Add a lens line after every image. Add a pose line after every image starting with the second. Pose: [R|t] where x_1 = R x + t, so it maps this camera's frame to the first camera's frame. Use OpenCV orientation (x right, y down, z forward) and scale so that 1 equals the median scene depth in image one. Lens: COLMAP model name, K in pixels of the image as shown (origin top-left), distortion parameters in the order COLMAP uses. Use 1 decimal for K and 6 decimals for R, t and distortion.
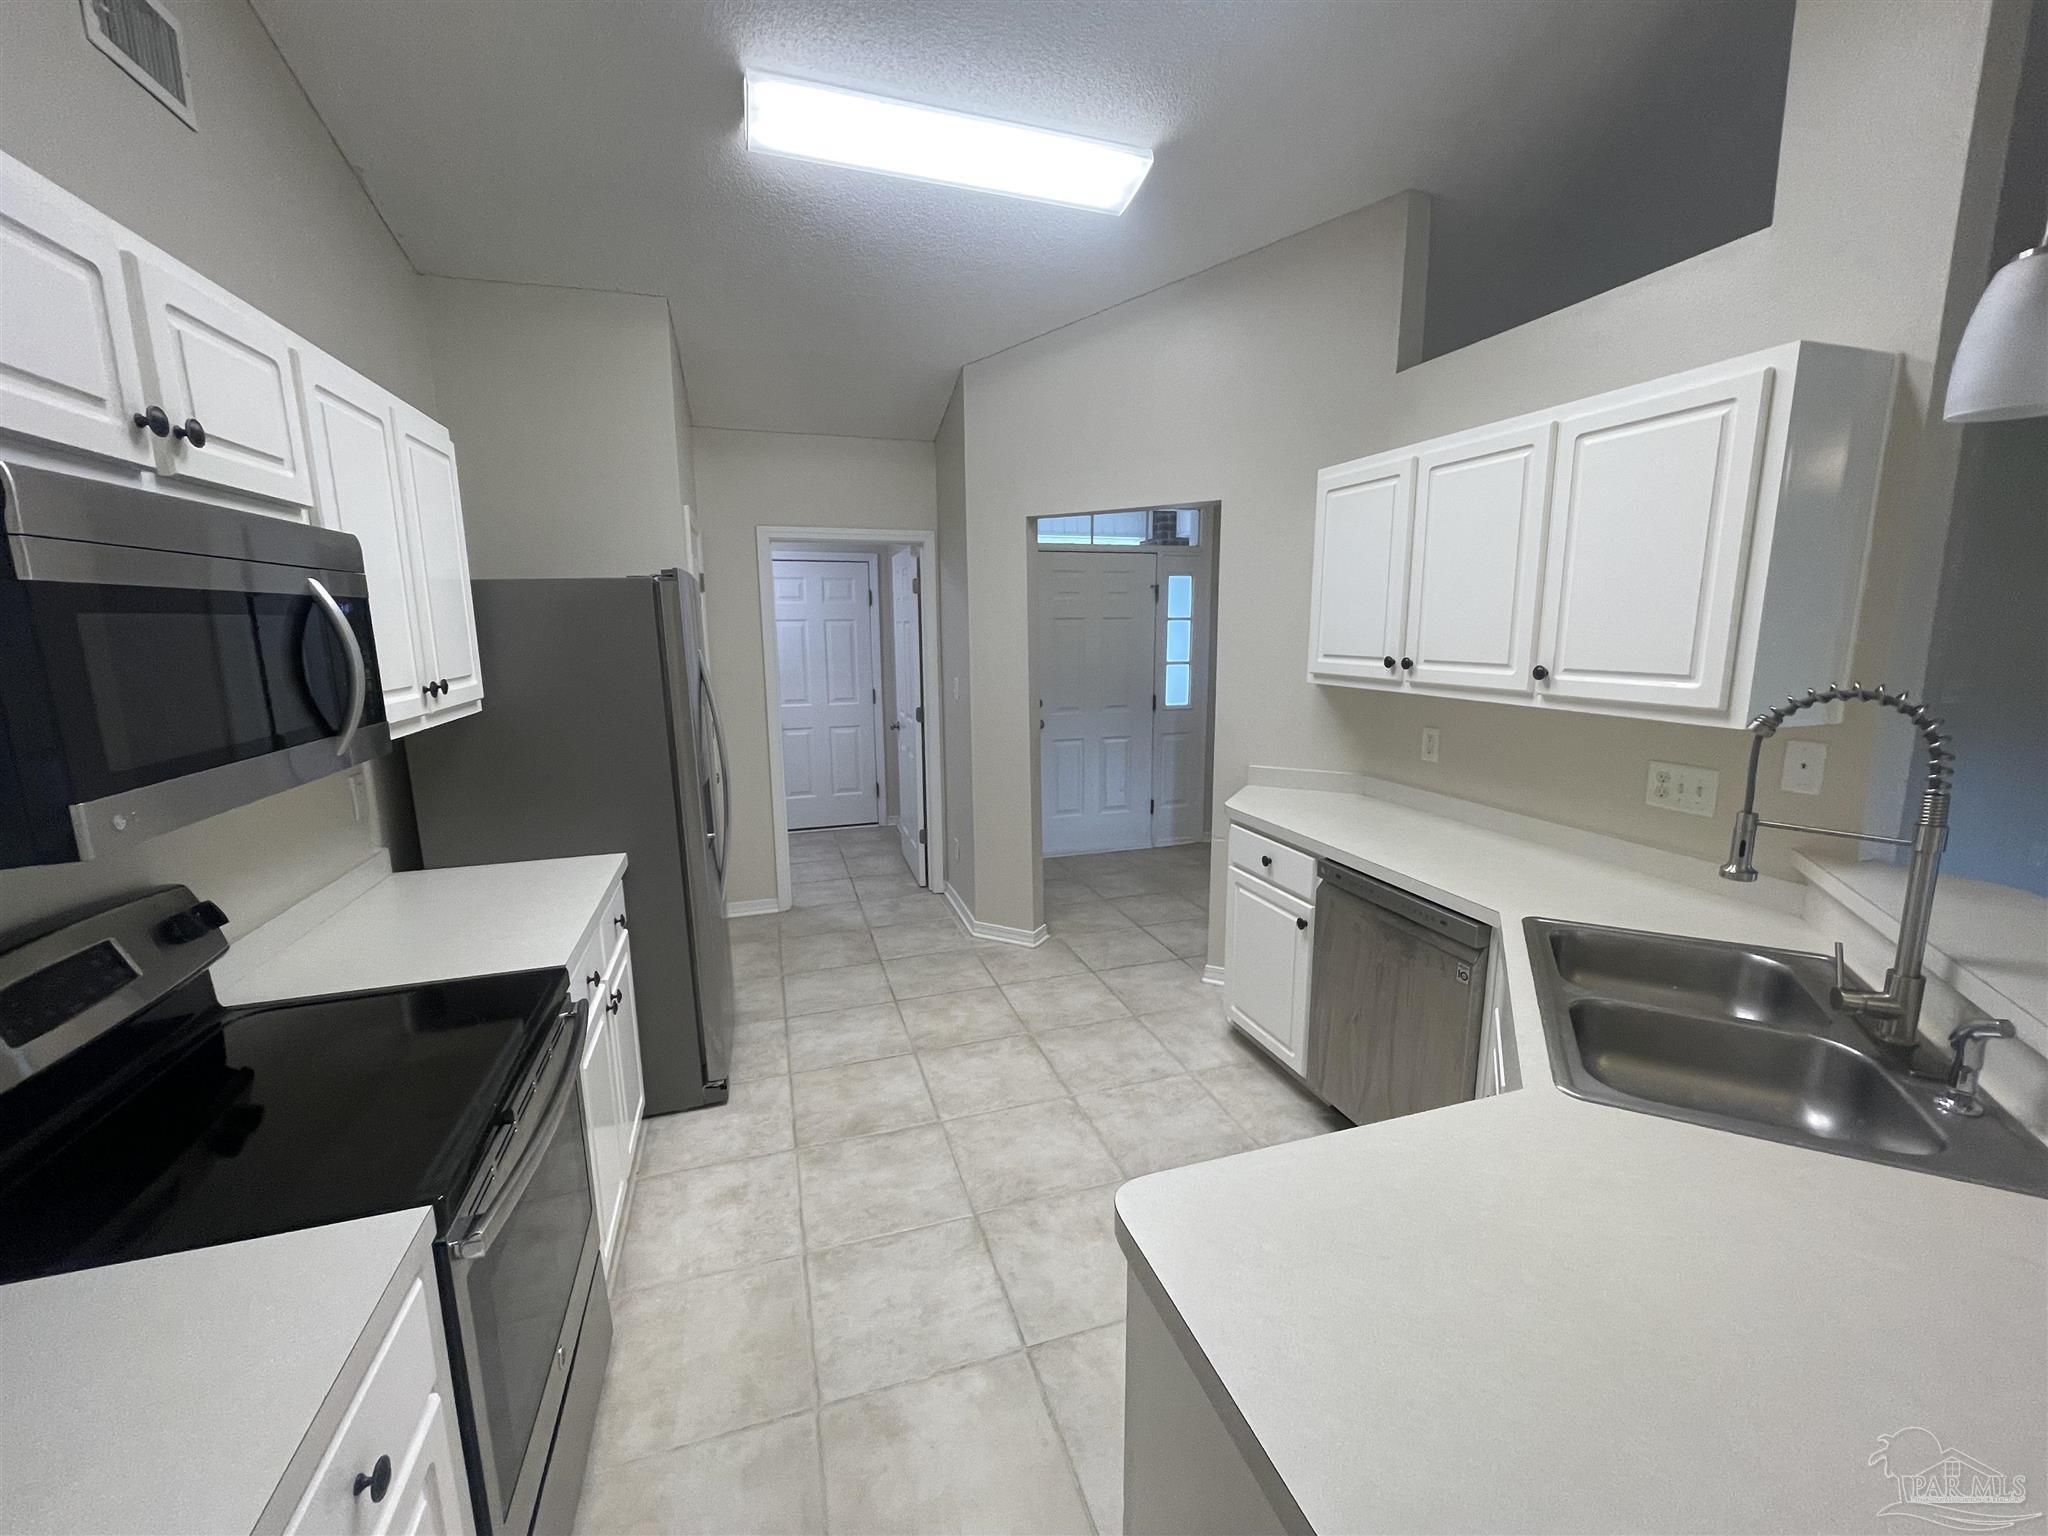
lens RADIAL K [[830.2, 0, 1024.0], [0, 830.2, 768.0], [0, 0, 1]] dist [-0.000399, -0.000051]
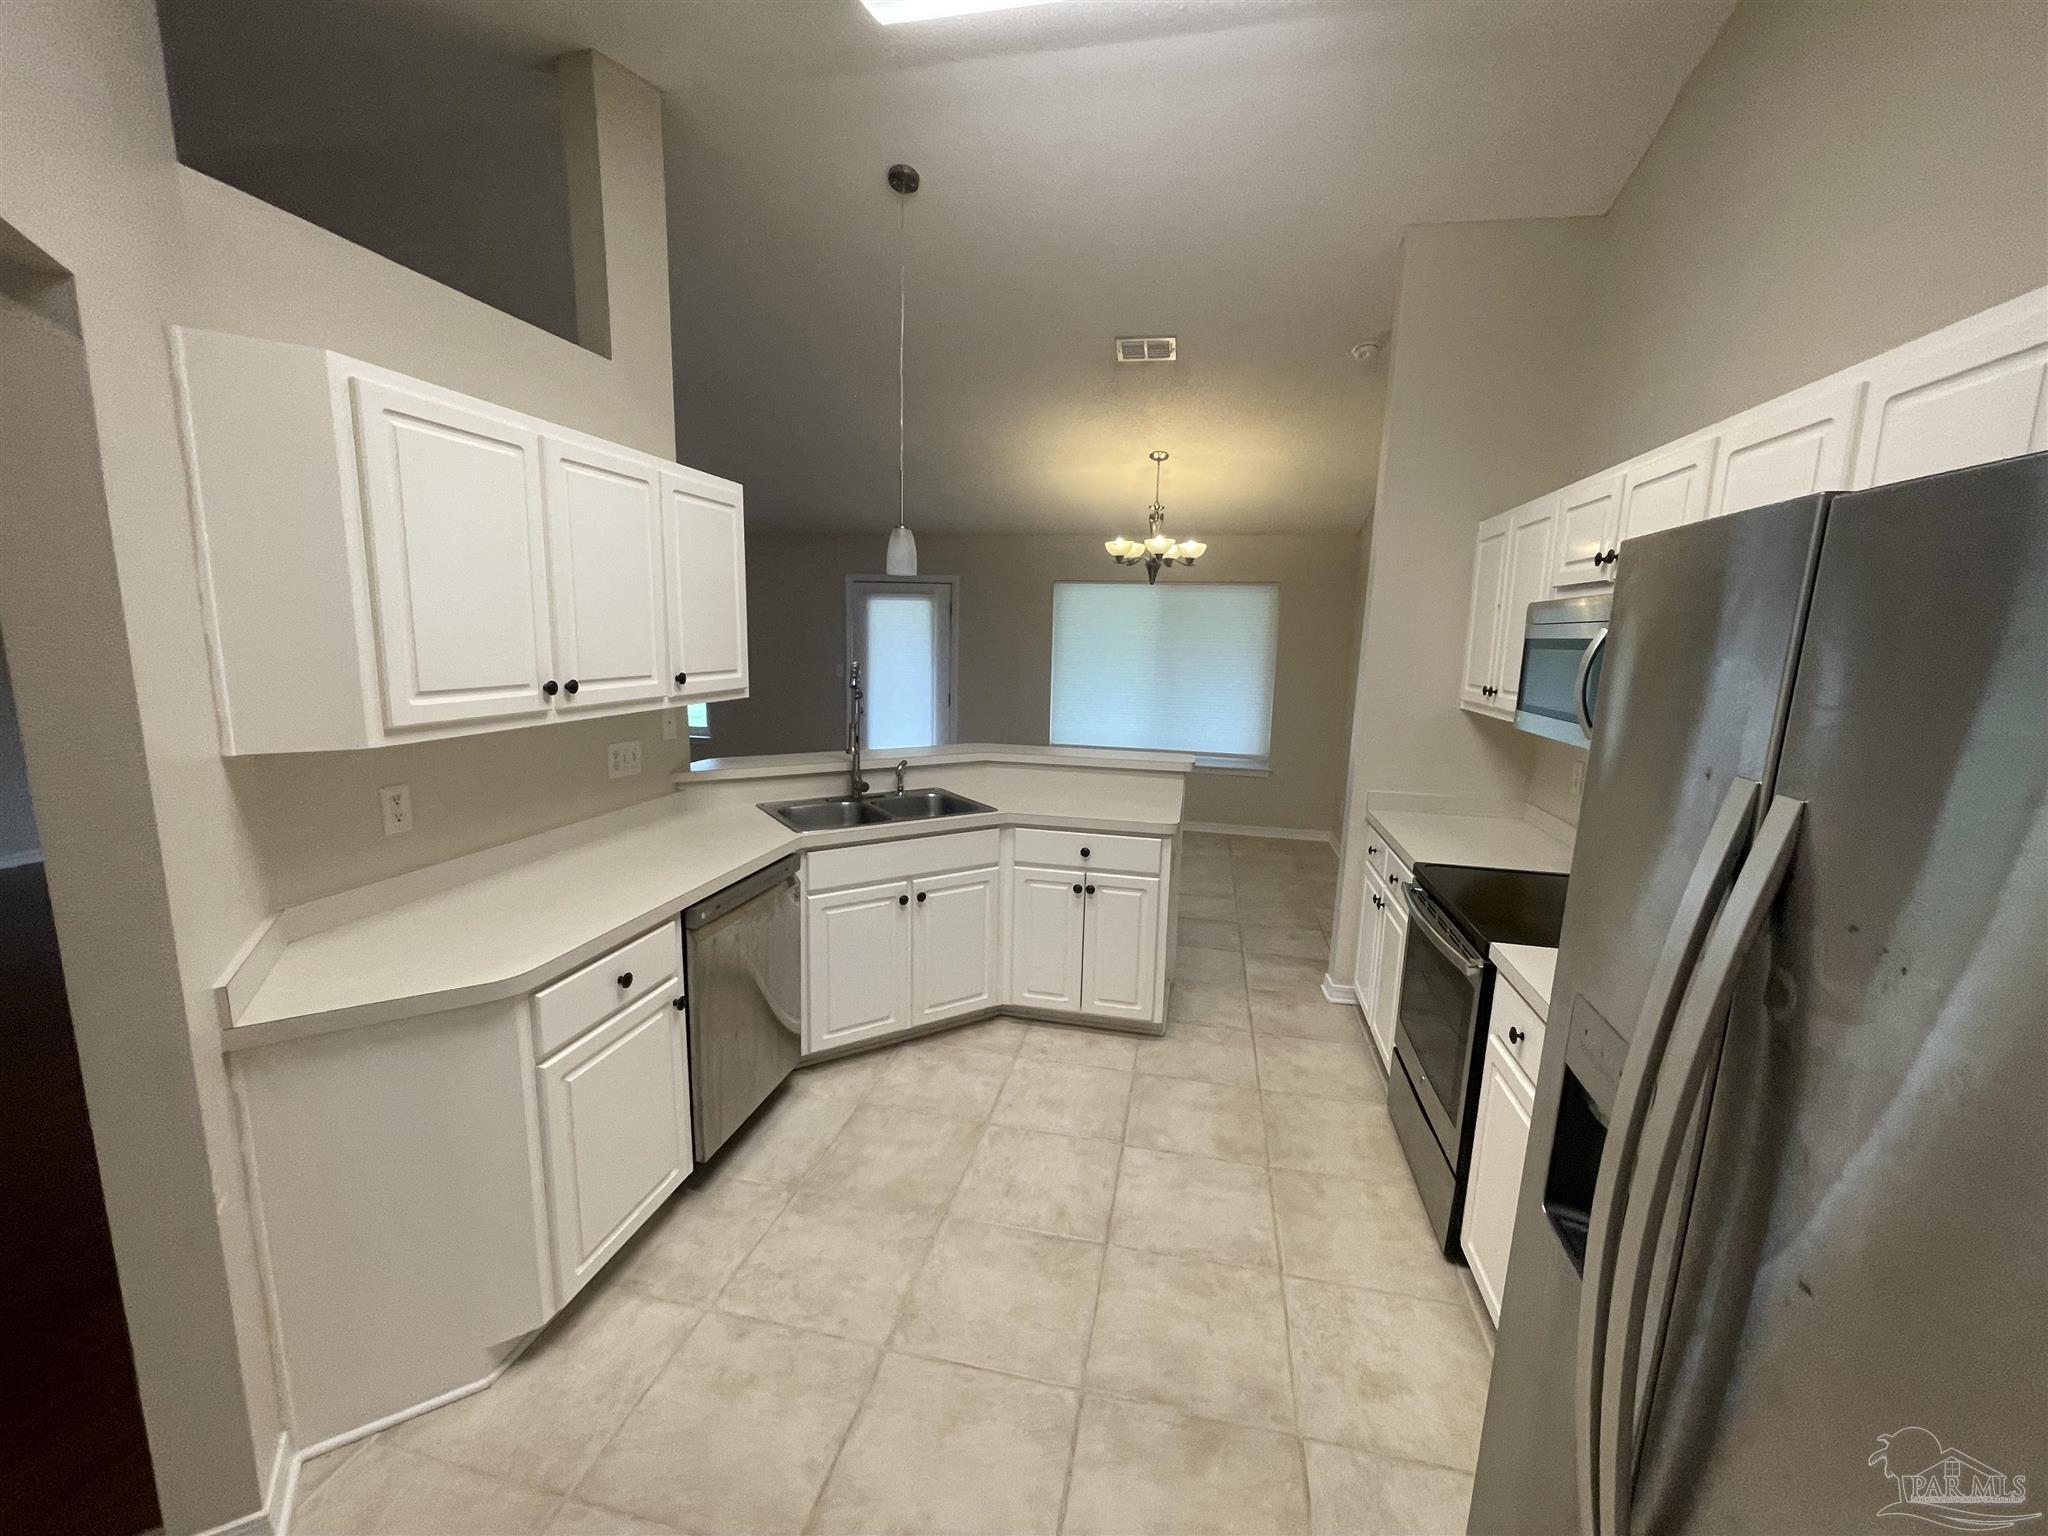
lens RADIAL K [[830.2, 0, 1024.0], [0, 830.2, 768.0], [0, 0, 1]] dist [-0.000399, -0.000051]
pose [[-0.865084, -0.094653, 0.492616, -0.378413], [0.071949, 0.948469, 0.308592, -0.289224], [-0.496441, 0.302401, -0.813695, 1.563067]]
